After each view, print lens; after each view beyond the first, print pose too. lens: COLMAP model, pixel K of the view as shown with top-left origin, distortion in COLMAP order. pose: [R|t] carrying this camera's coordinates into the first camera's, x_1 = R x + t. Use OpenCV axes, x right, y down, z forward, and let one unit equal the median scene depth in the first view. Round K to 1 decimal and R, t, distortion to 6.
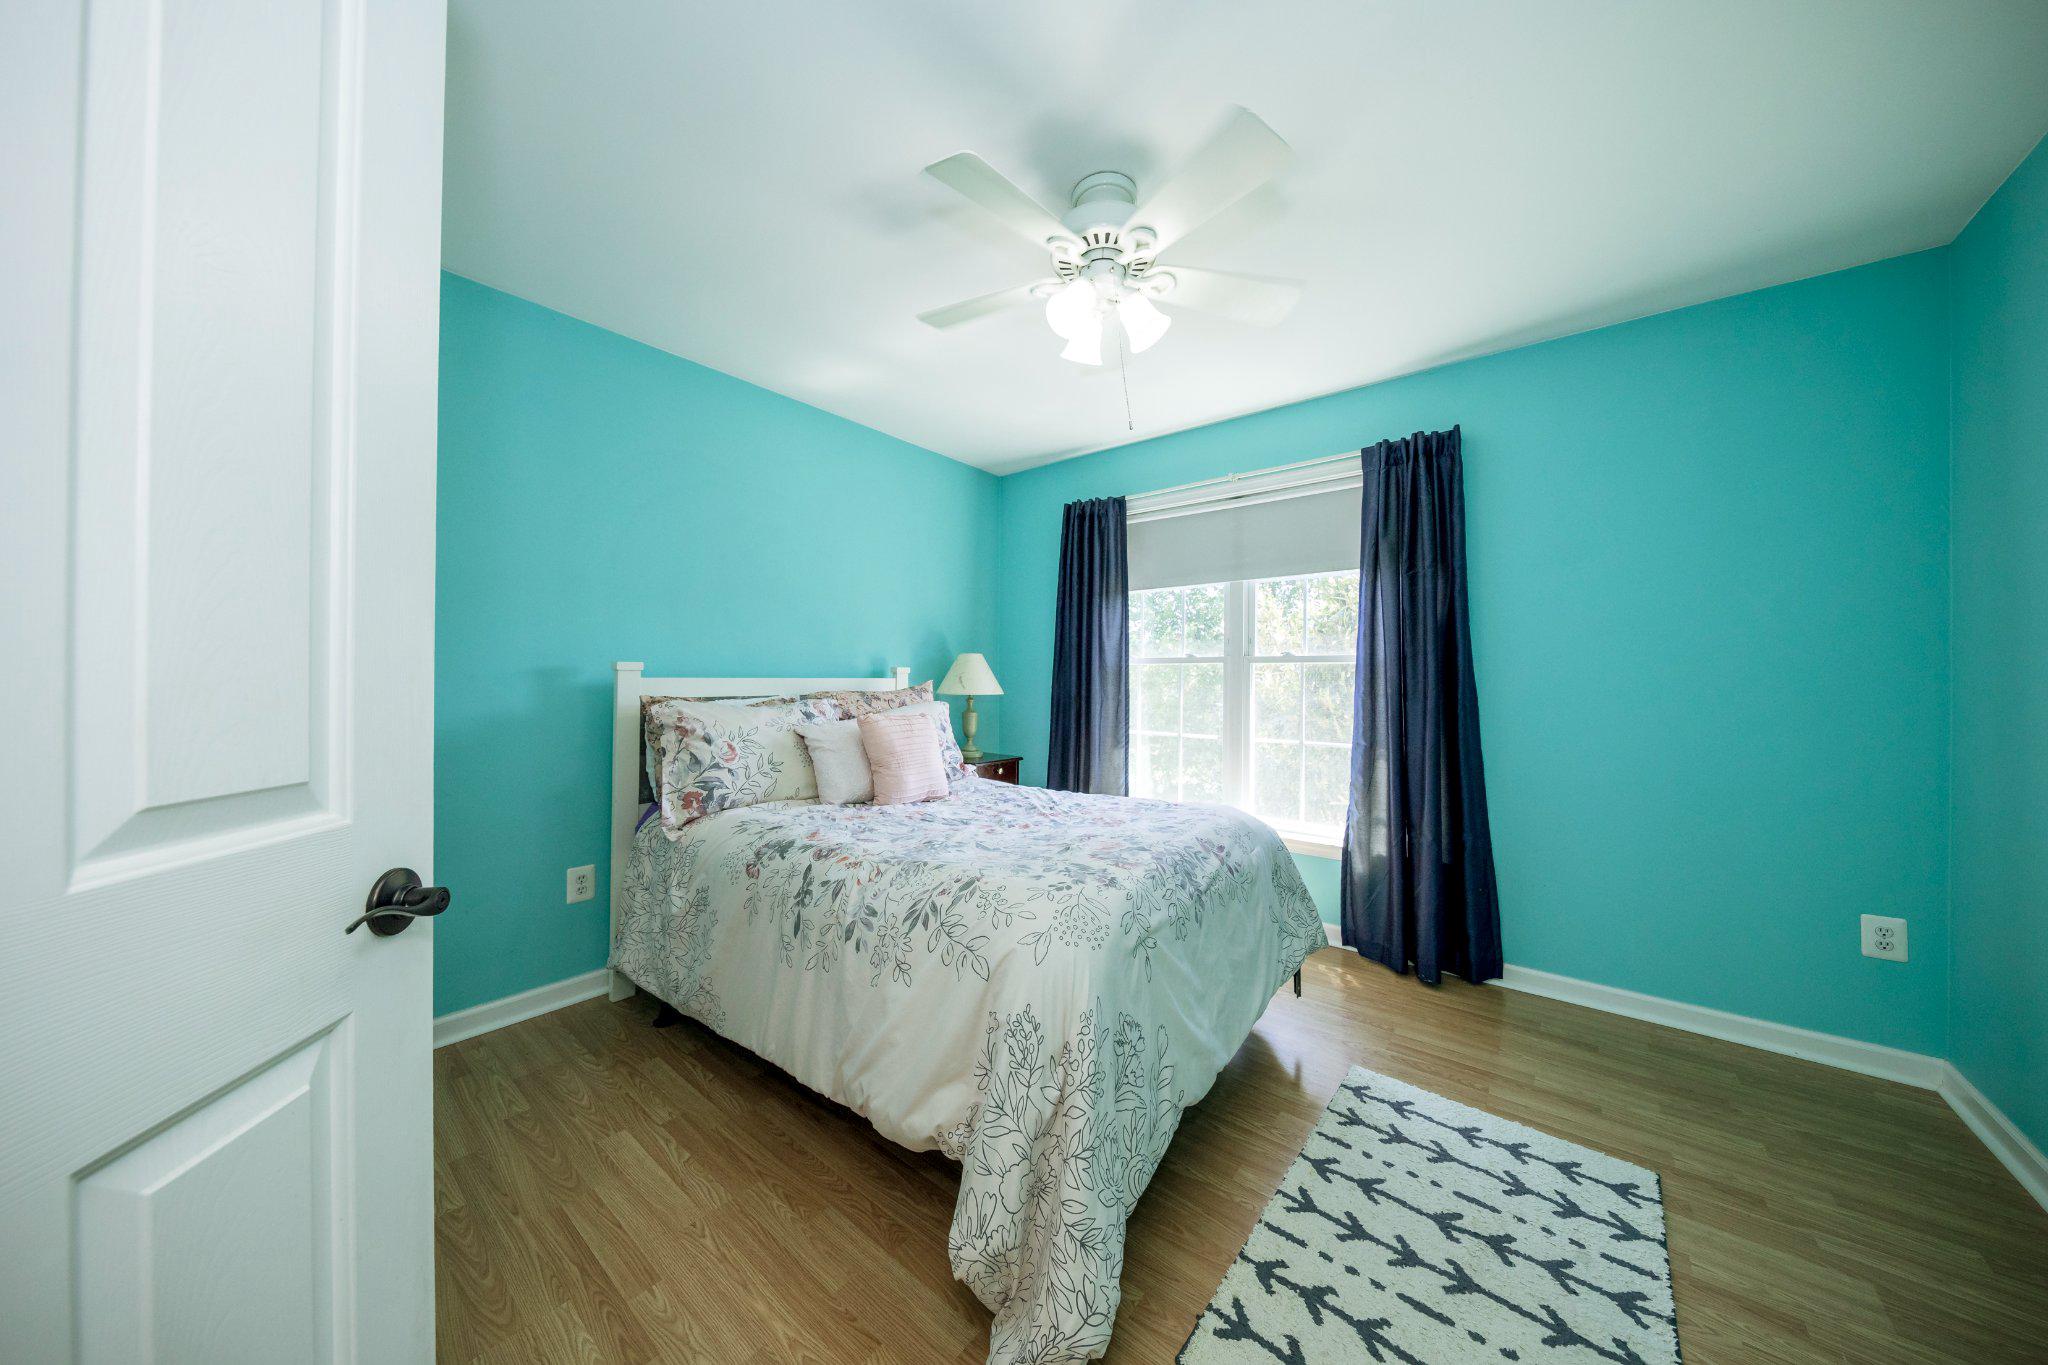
lens RADIAL K [[660.7, 0, 1011.9], [0, 660.7, 679.6], [0, 0, 1]] dist [0.003682, -0.000893]
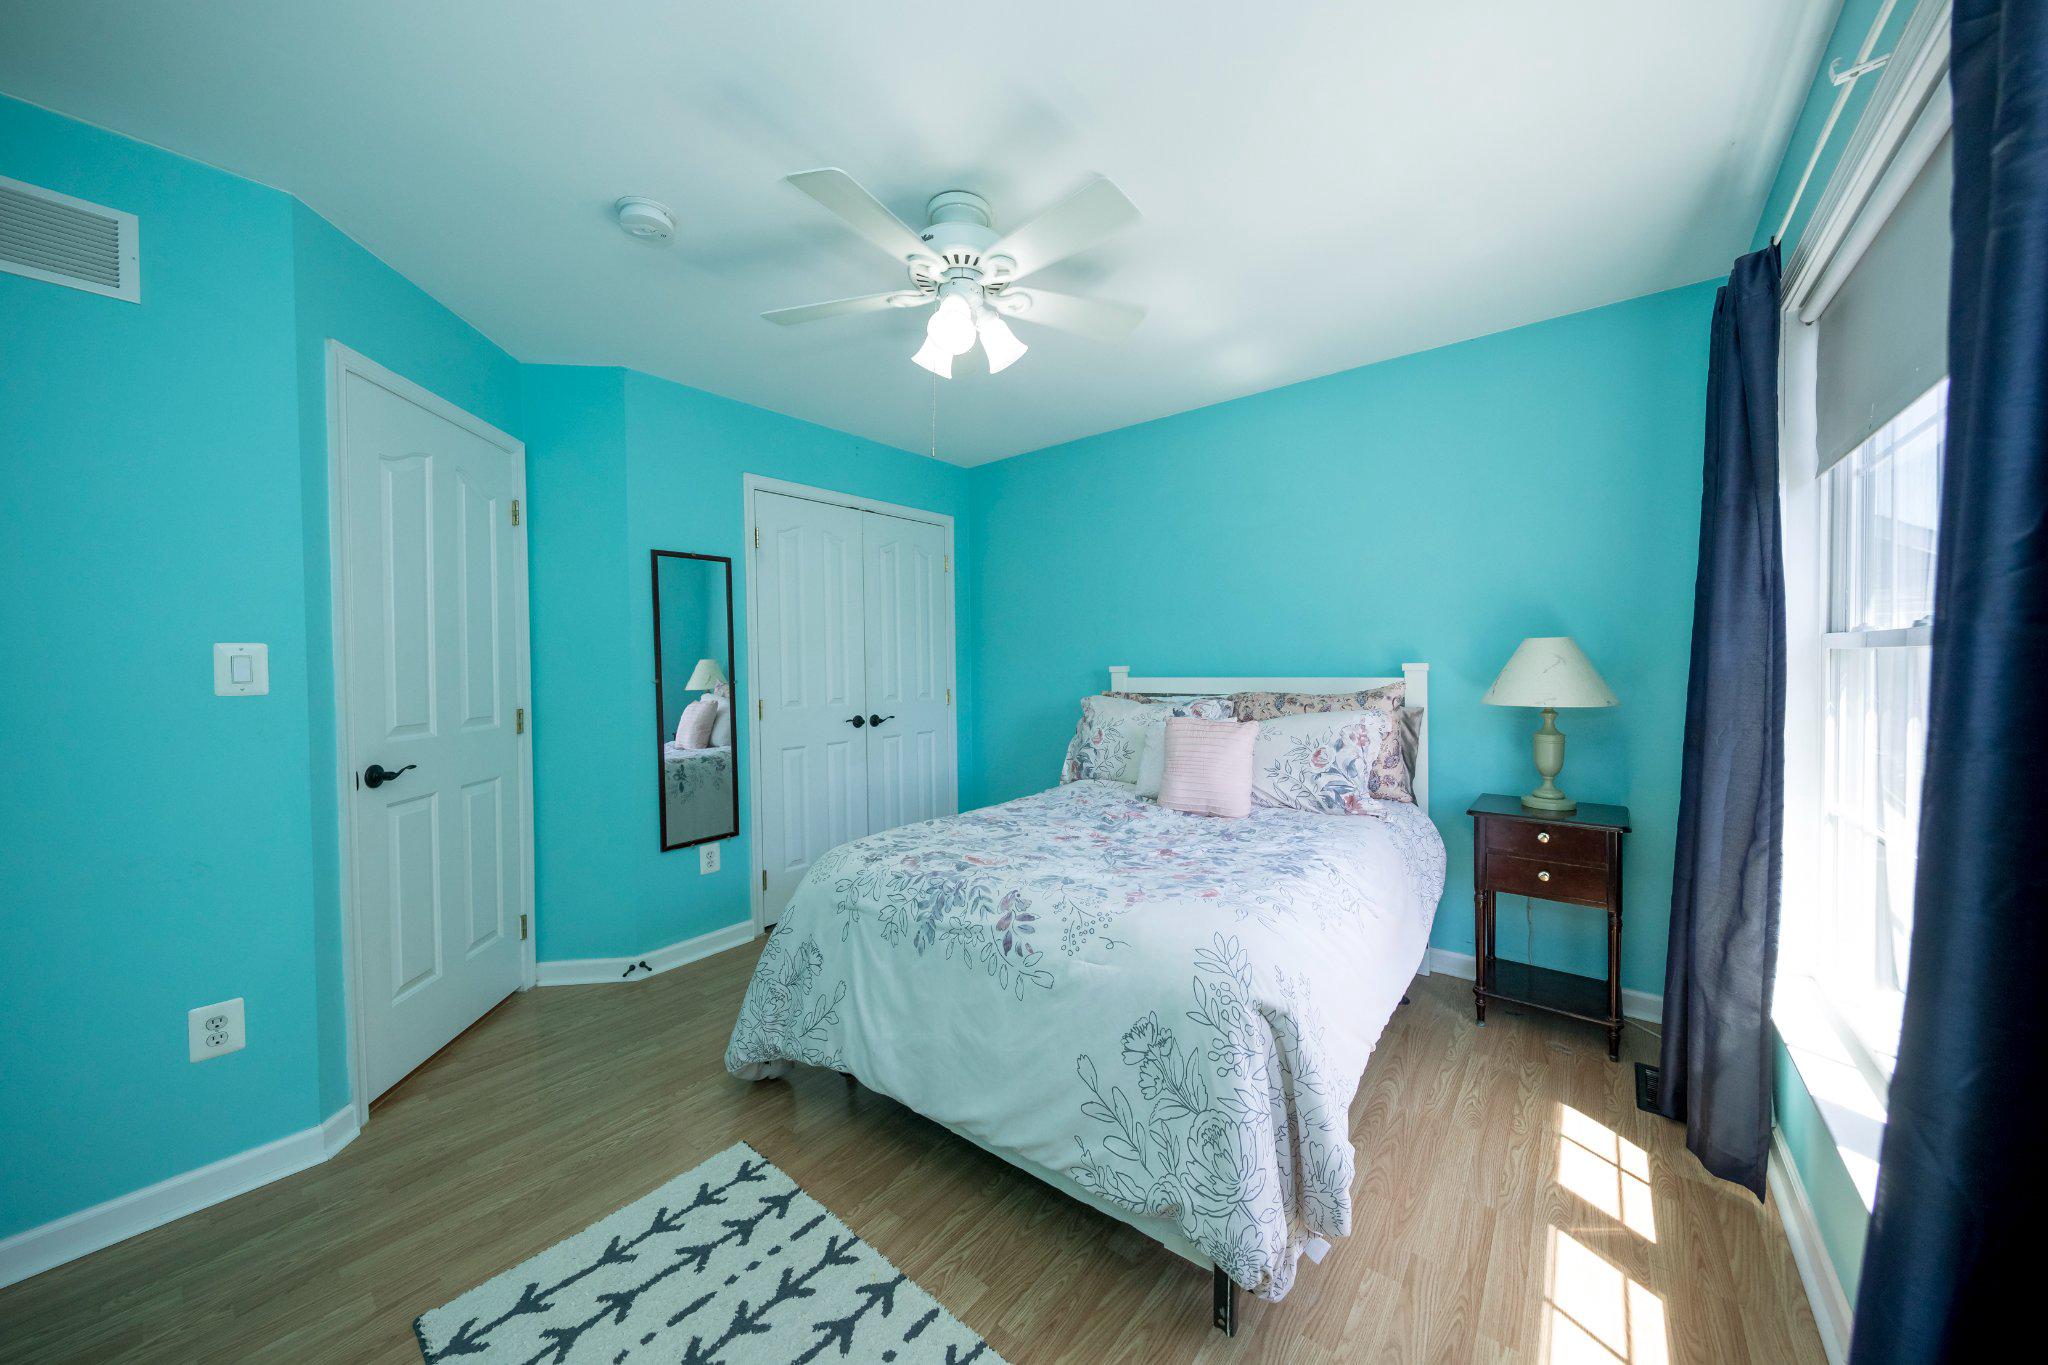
lens RADIAL K [[694.7, 0, 1015.2], [0, 694.7, 681.0], [0, 0, 1]] dist [0.007655, 0.000072]
pose [[0.014320, 0.021367, -0.999669, 1.203885], [0.009024, 0.999728, 0.021497, -0.038707], [0.999857, -0.009328, 0.014123, 1.056683]]
